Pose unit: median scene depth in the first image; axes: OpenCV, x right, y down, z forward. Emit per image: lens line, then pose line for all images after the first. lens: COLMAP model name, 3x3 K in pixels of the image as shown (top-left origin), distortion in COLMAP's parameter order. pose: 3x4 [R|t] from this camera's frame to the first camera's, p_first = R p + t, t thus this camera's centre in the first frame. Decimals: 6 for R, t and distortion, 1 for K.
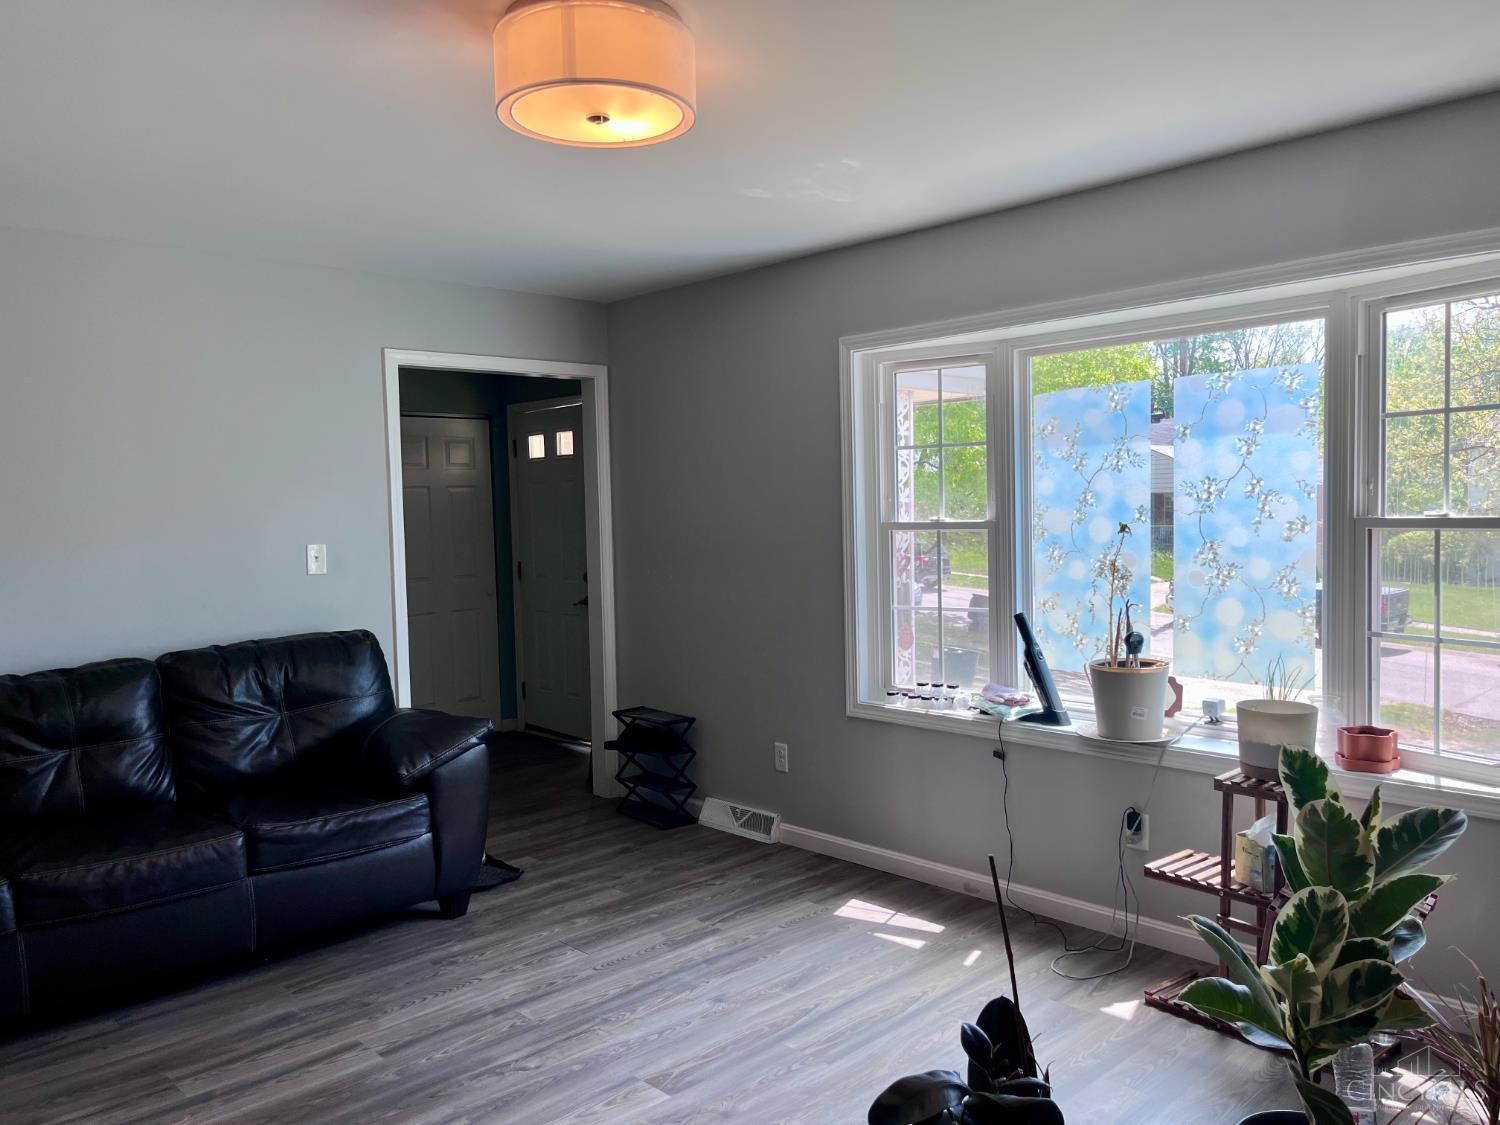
lens RADIAL K [[1118.6, 0, 757.7], [0, 1118.6, 567.0], [0, 0, 1]] dist [0.080338, -0.105520]
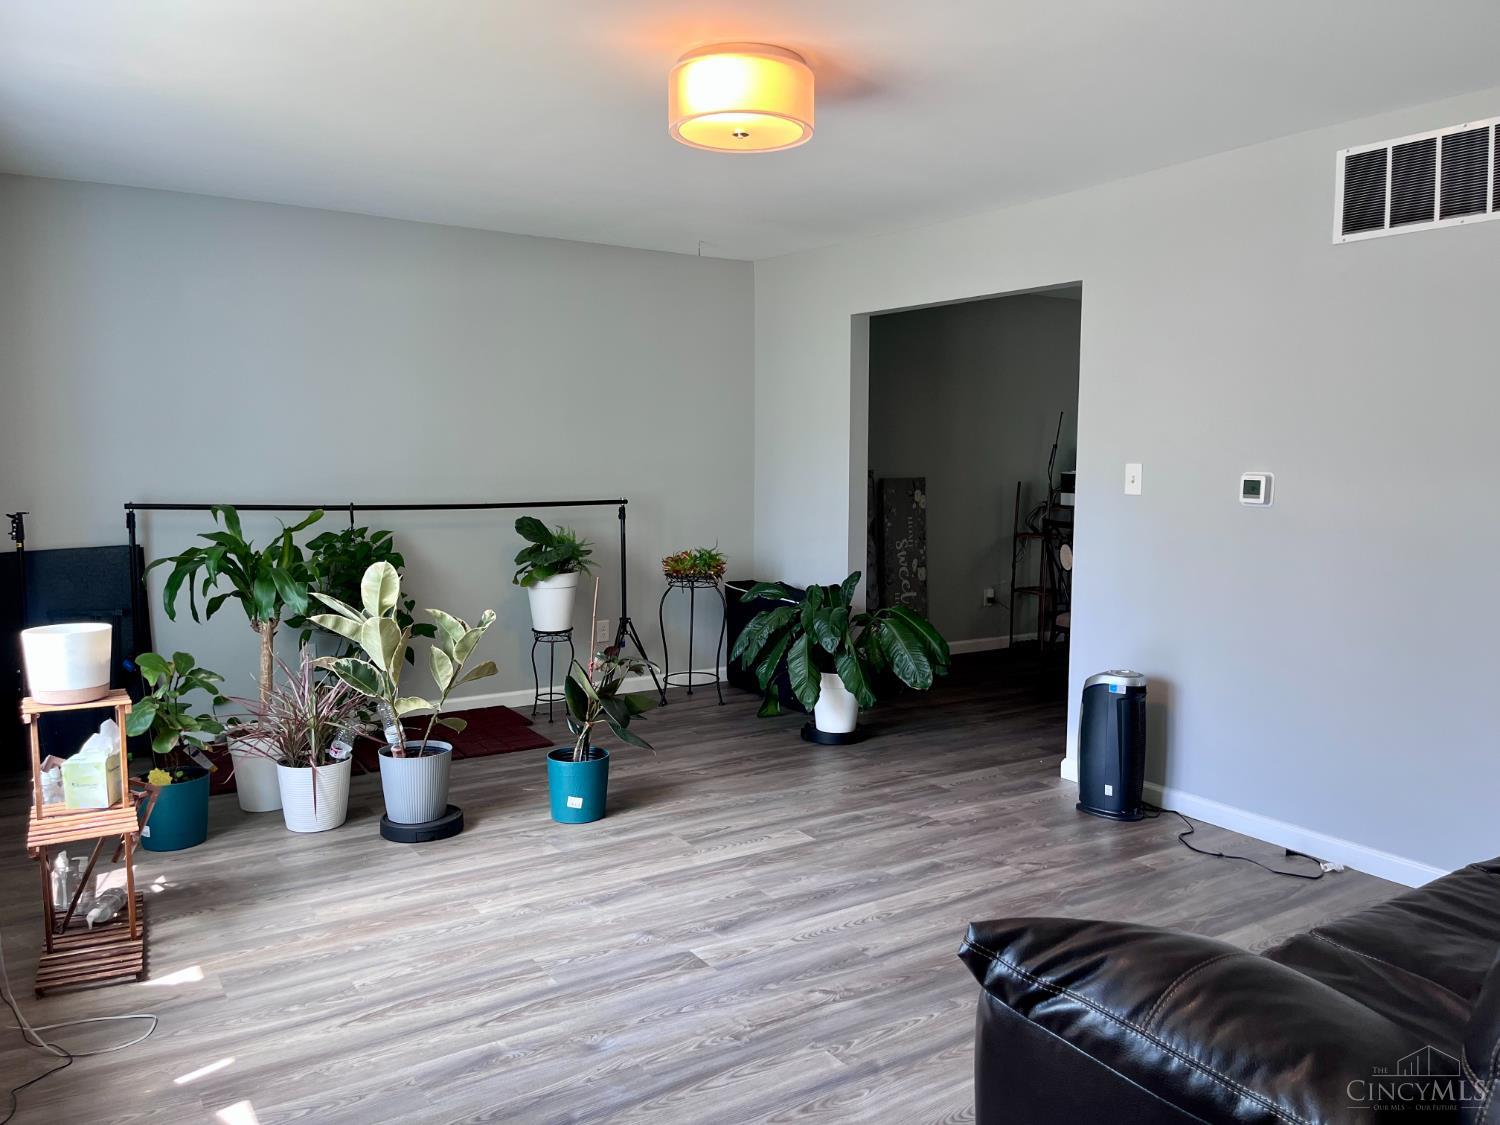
lens RADIAL K [[1118.6, 0, 757.7], [0, 1118.6, 567.0], [0, 0, 1]] dist [0.080338, -0.105520]
pose [[-0.983337, -0.003596, 0.181754, -0.309841], [0.024470, 0.988087, 0.151939, -0.064889], [-0.180135, 0.153855, -0.971535, 1.813599]]
